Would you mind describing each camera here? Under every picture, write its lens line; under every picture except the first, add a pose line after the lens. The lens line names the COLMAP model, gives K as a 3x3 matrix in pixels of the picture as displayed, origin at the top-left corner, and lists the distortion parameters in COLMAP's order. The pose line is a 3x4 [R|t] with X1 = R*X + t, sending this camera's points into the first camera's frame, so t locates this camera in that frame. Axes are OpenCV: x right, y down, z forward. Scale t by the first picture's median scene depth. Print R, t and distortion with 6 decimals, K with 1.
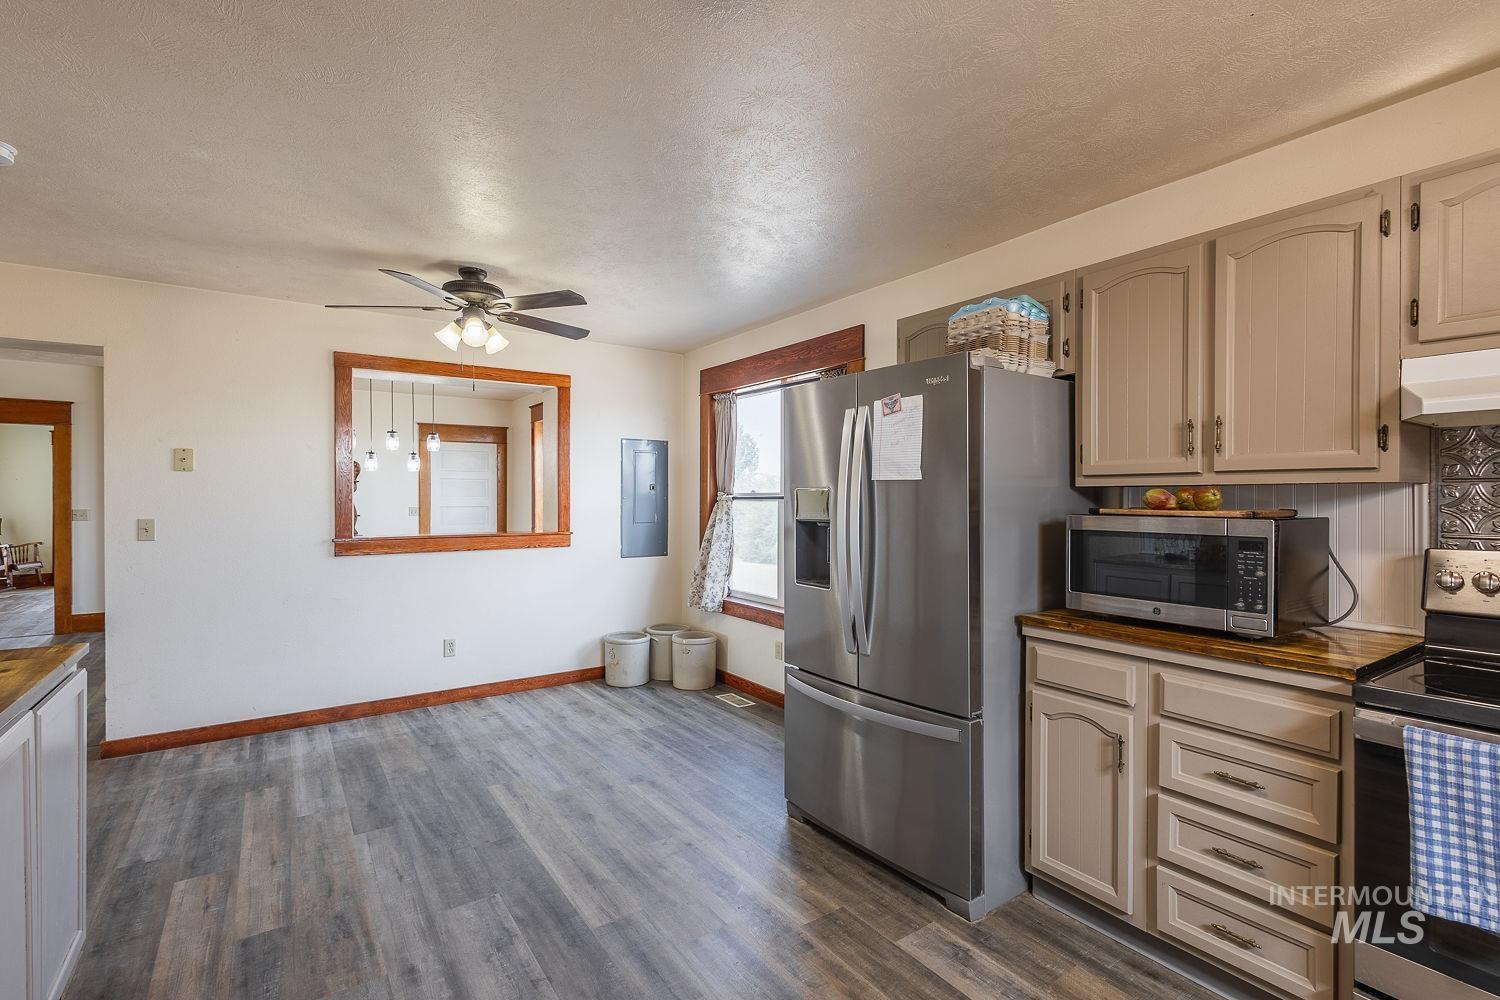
lens RADIAL K [[697.3, 0, 754.2], [0, 697.3, 501.9], [0, 0, 1]] dist [0.002966, 0.000116]
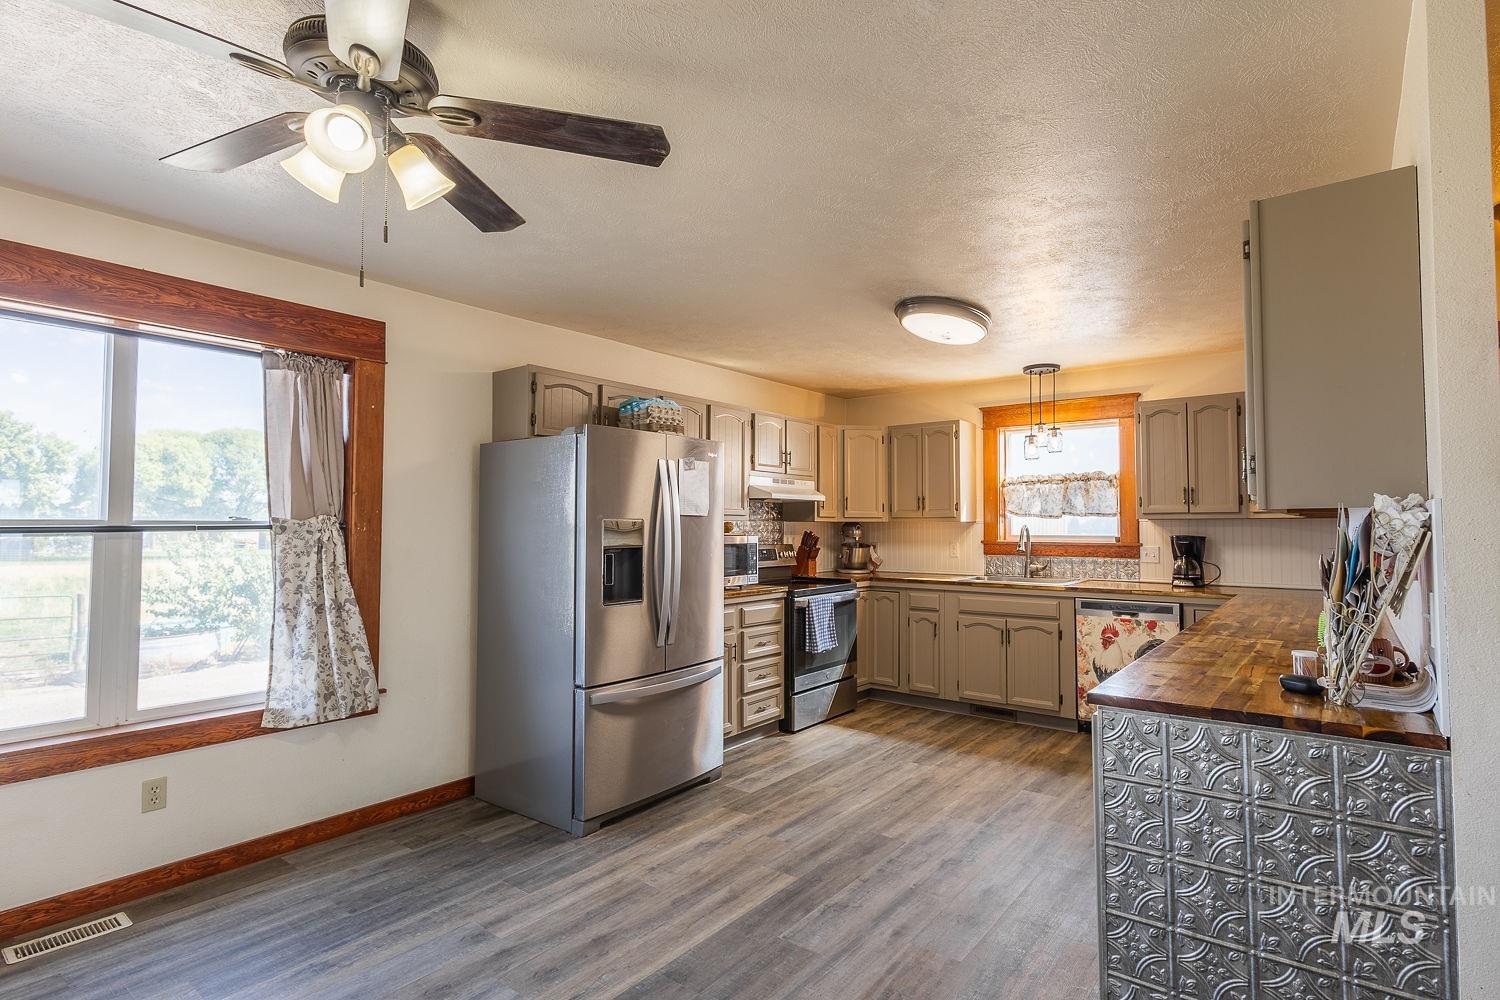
lens RADIAL K [[748.0, 0, 803.3], [0, 748.0, 500.2], [0, 0, 1]] dist [0.024016, -0.000138]
pose [[-0.334238, 0.026125, 0.942127, -1.345553], [0.001229, 0.999627, -0.027284, -0.021285], [-0.942488, -0.007961, -0.334145, 1.282514]]
